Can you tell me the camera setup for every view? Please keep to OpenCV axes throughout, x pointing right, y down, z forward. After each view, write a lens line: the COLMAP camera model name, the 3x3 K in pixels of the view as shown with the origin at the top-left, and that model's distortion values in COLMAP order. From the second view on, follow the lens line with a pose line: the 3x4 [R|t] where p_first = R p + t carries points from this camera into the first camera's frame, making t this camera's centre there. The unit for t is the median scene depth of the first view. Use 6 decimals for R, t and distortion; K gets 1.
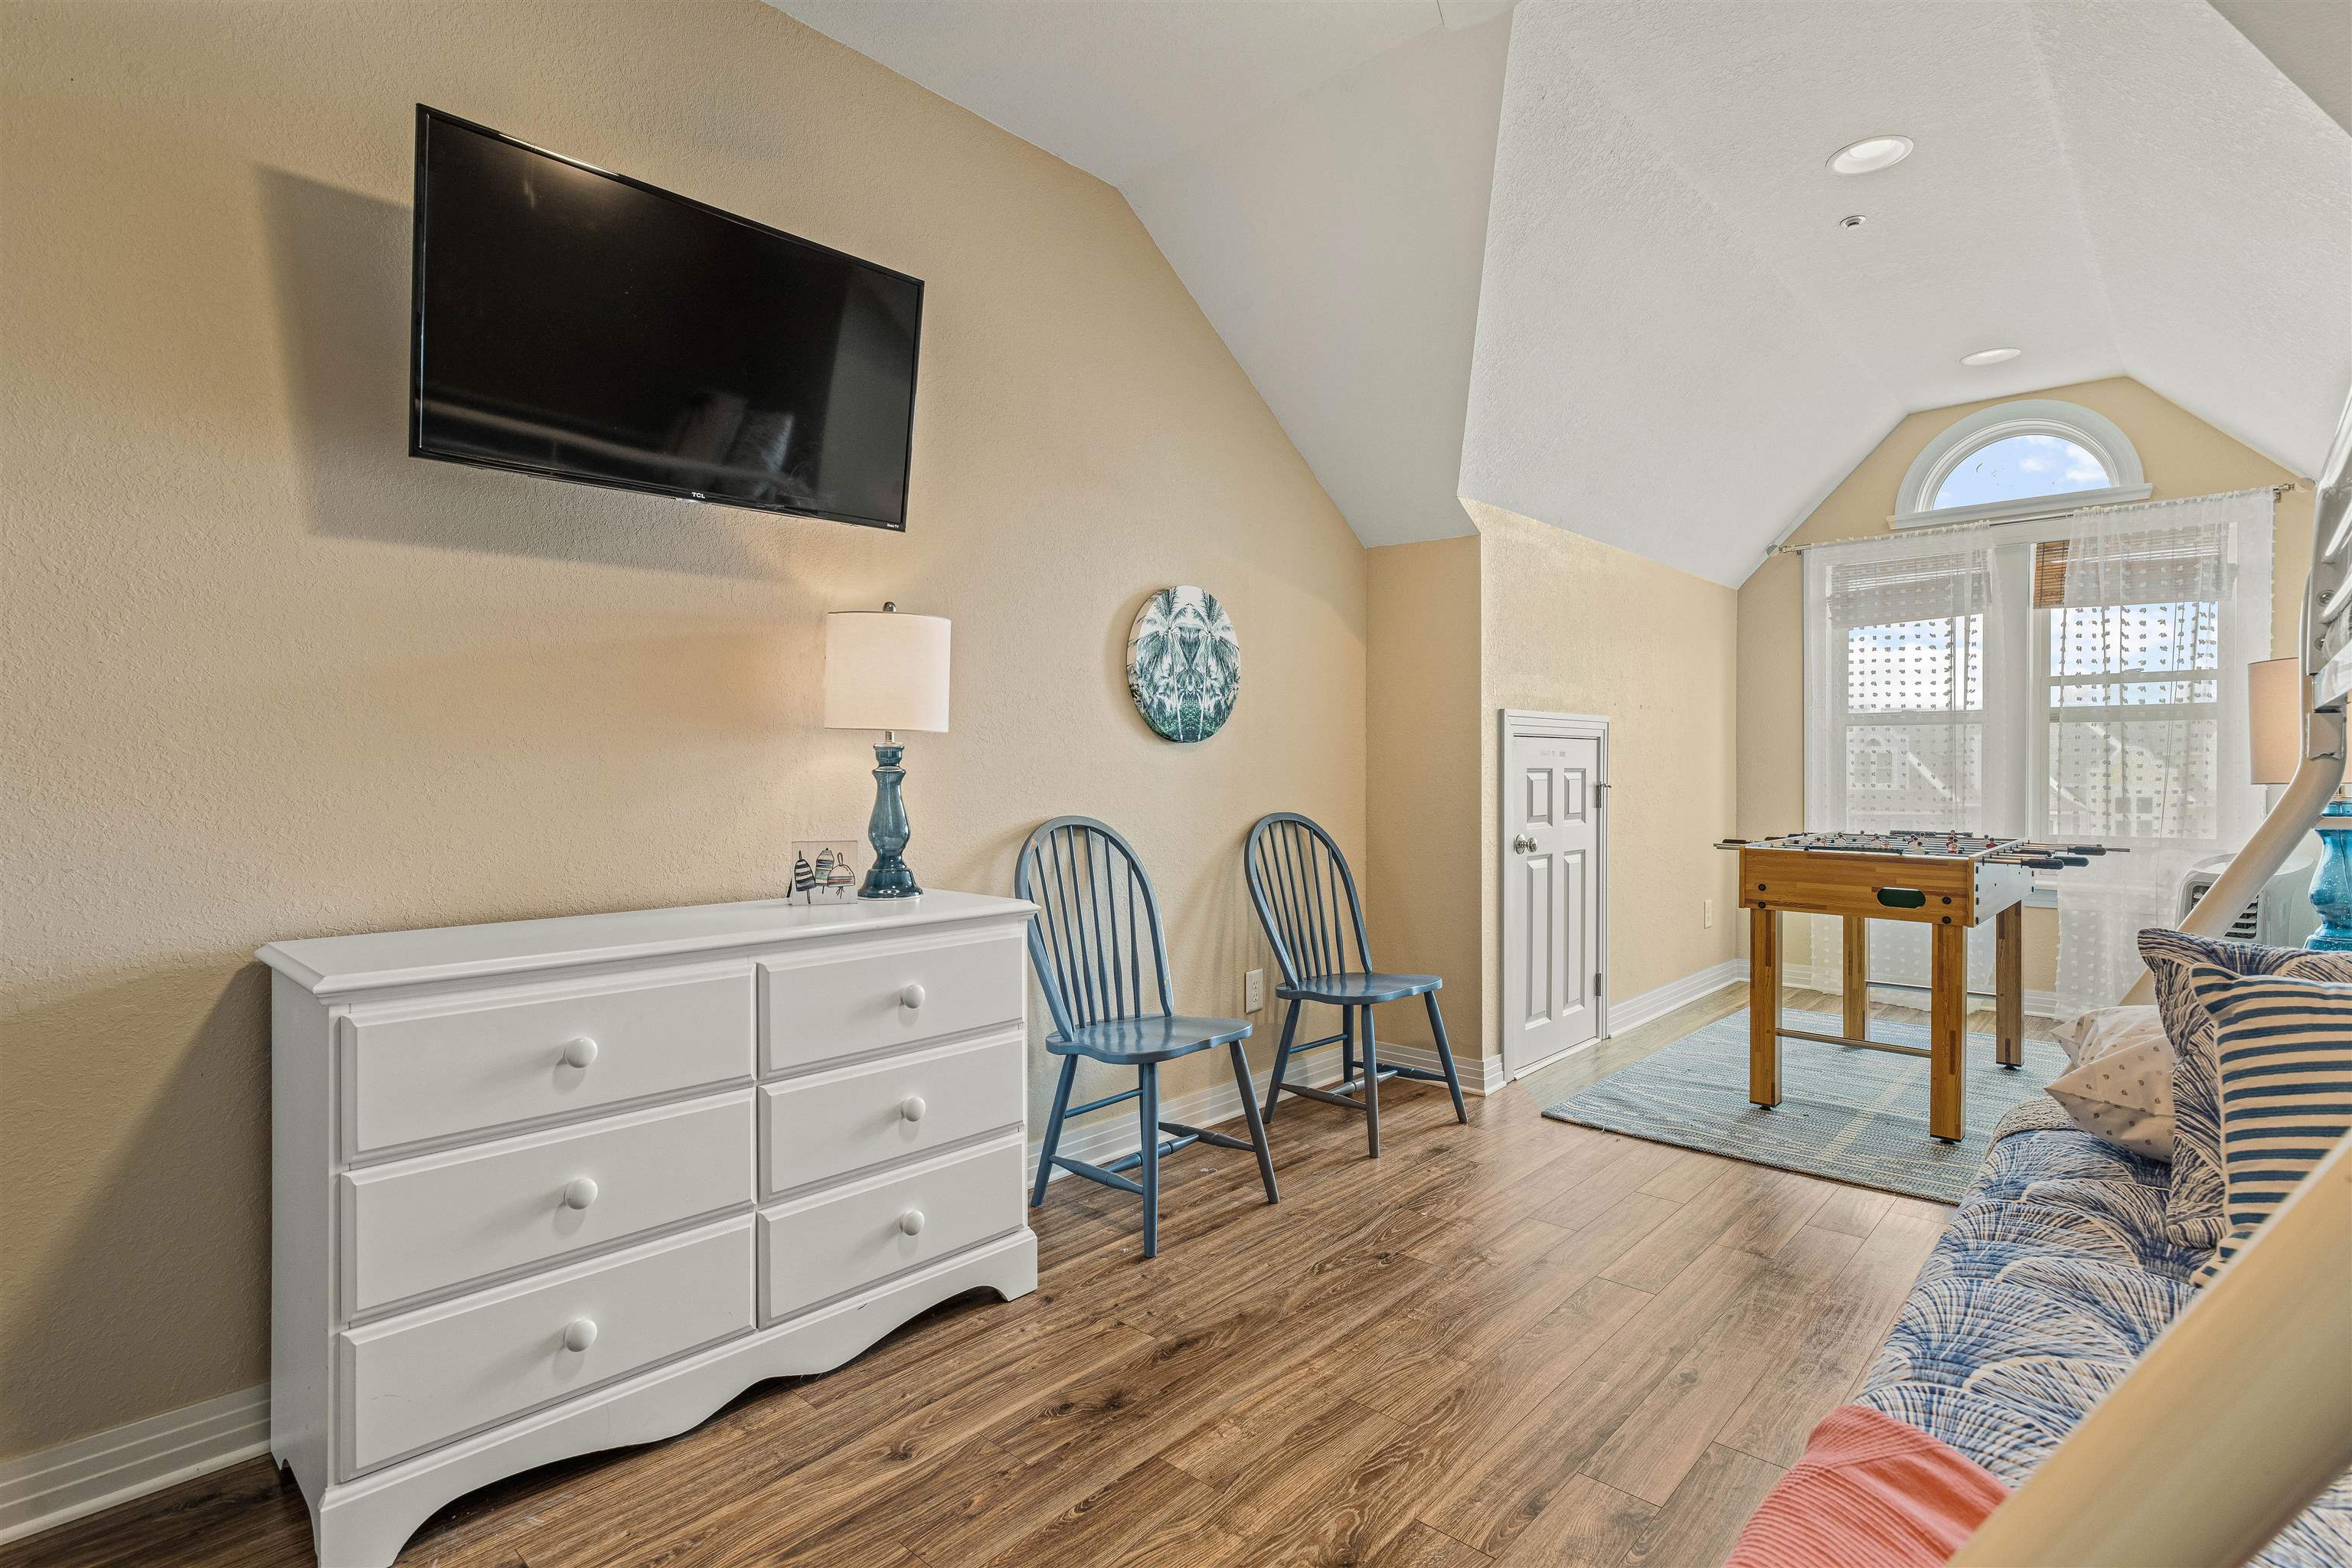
lens RADIAL K [[1142.7, 0, 1183.7], [0, 1142.7, 770.0], [0, 0, 1]] dist [-0.000053, -0.000092]
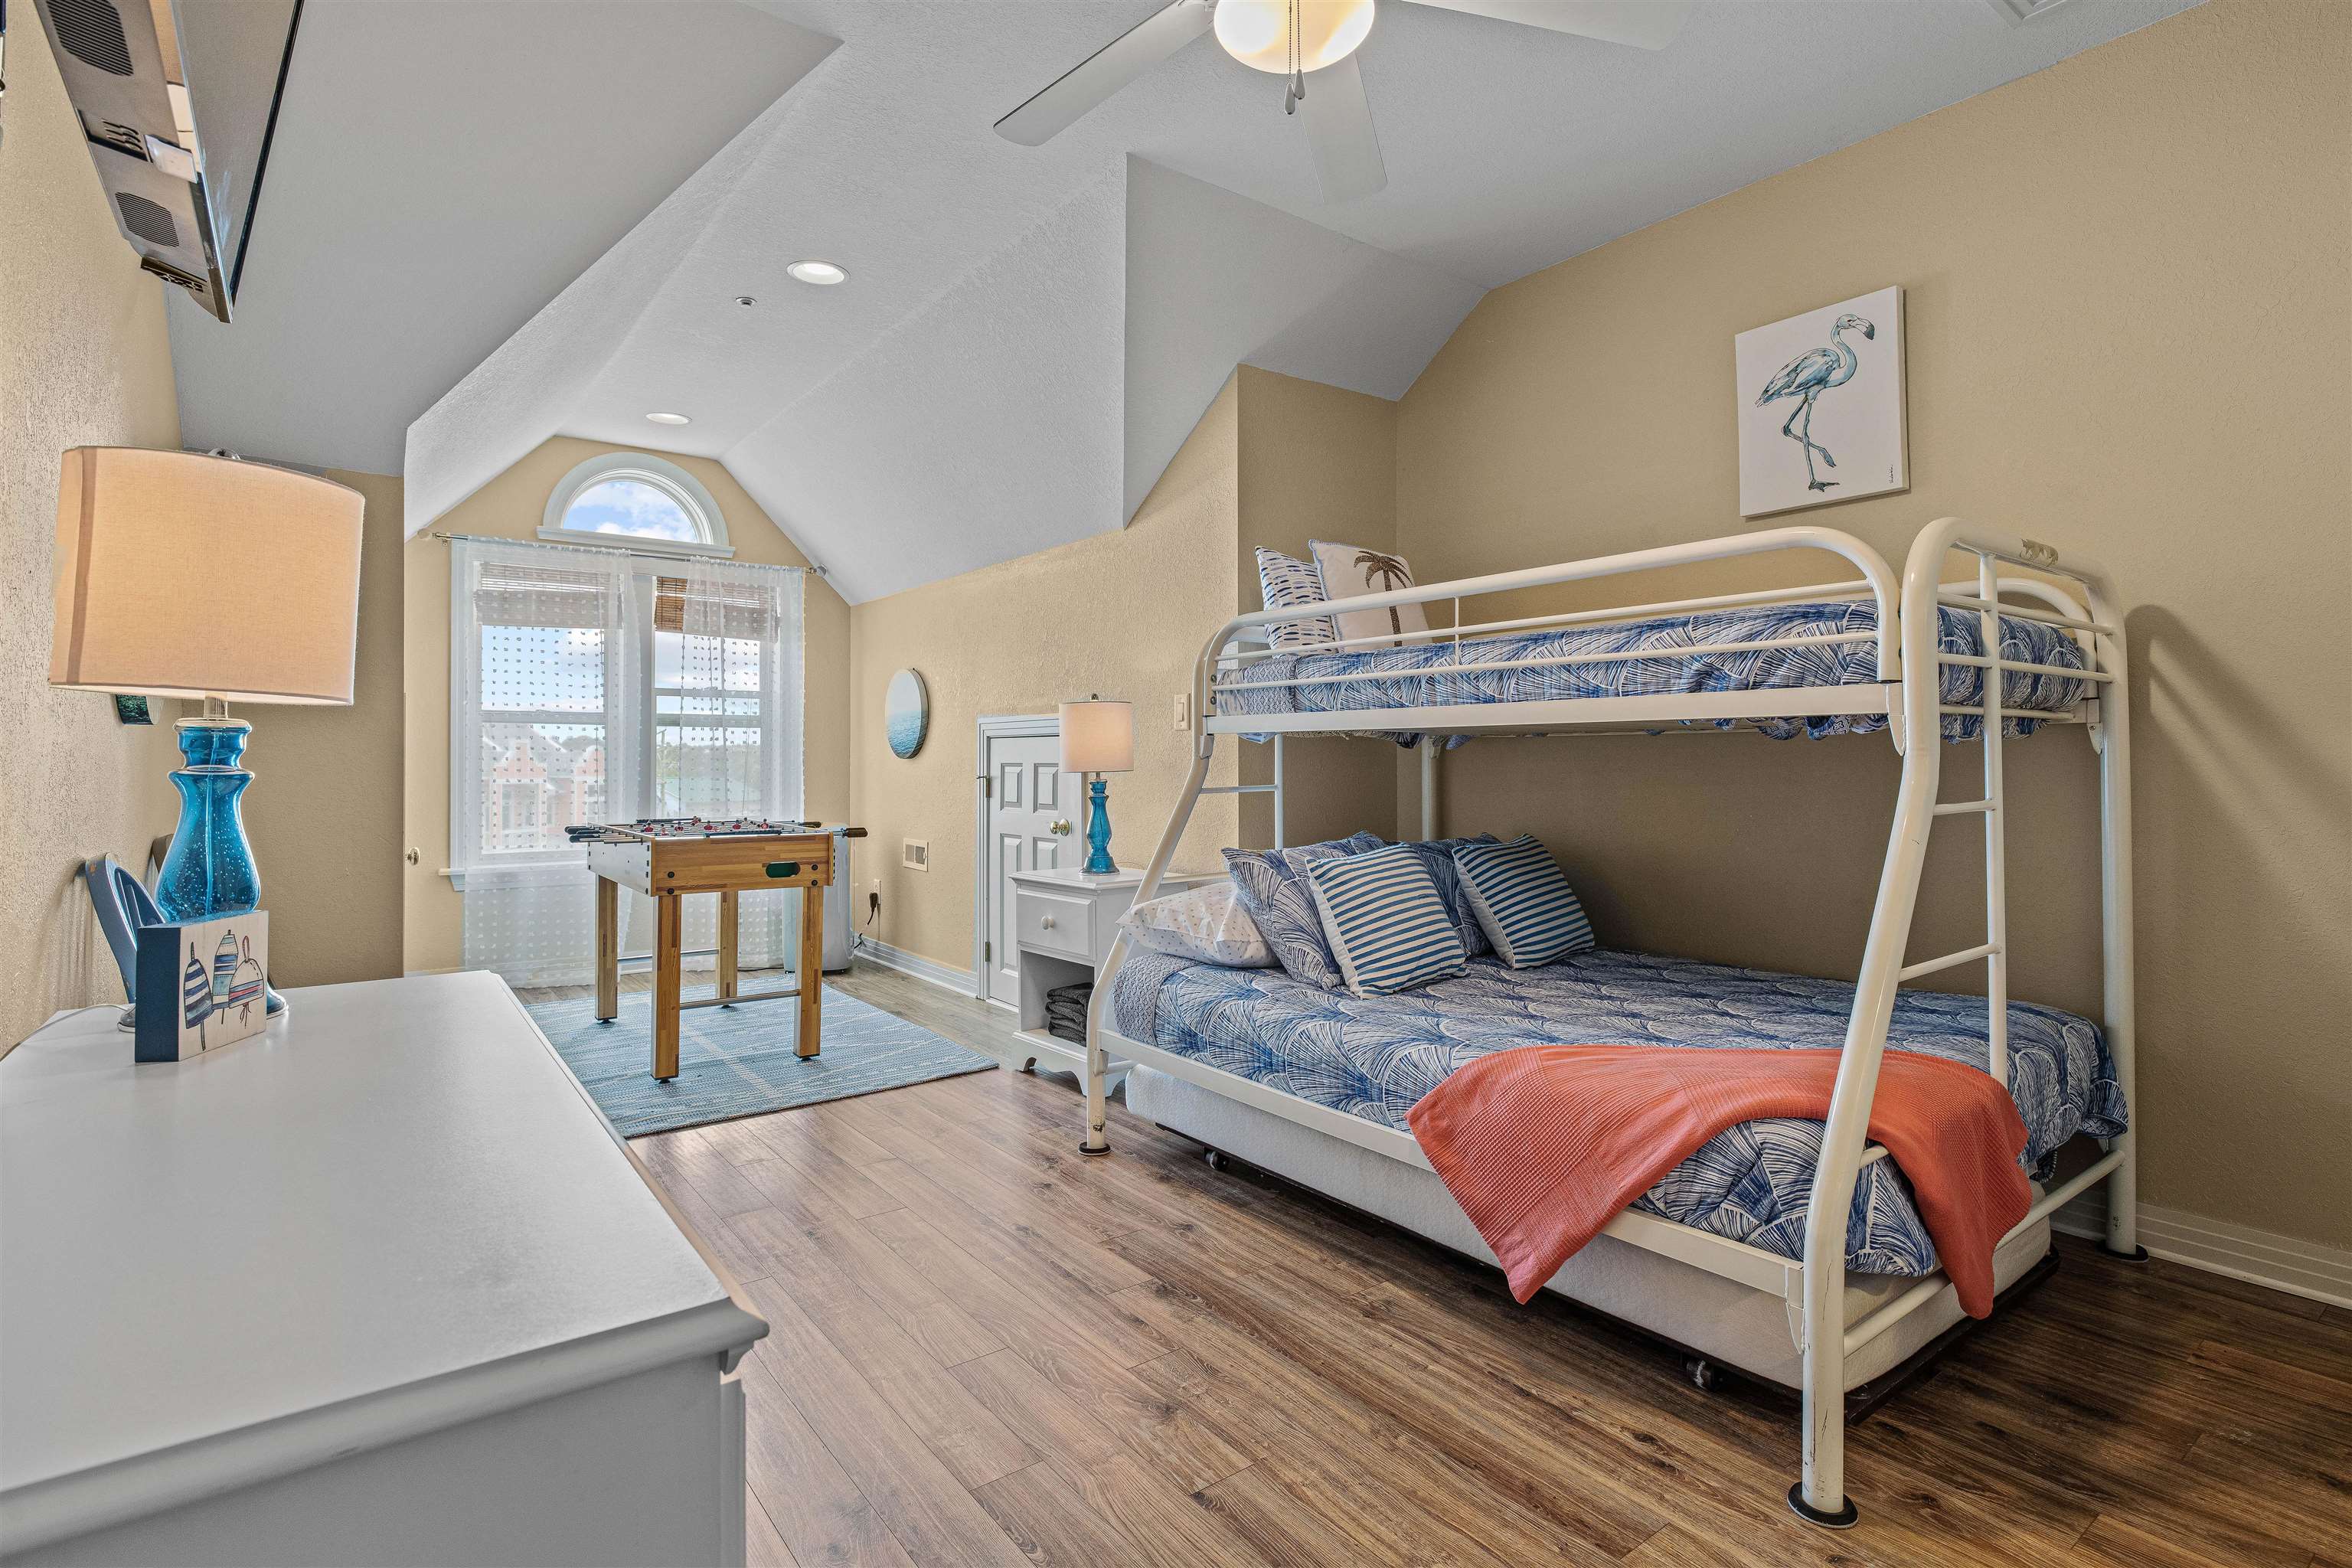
lens RADIAL K [[1153.4, 0, 1177.3], [0, 1153.4, 743.3], [0, 0, 1]] dist [0.000453, -0.000117]
pose [[0.190127, 0.014307, 0.981655, -0.501715], [0.004946, 0.999867, -0.015530, -0.002145], [-0.981747, 0.007808, 0.190031, 0.344033]]
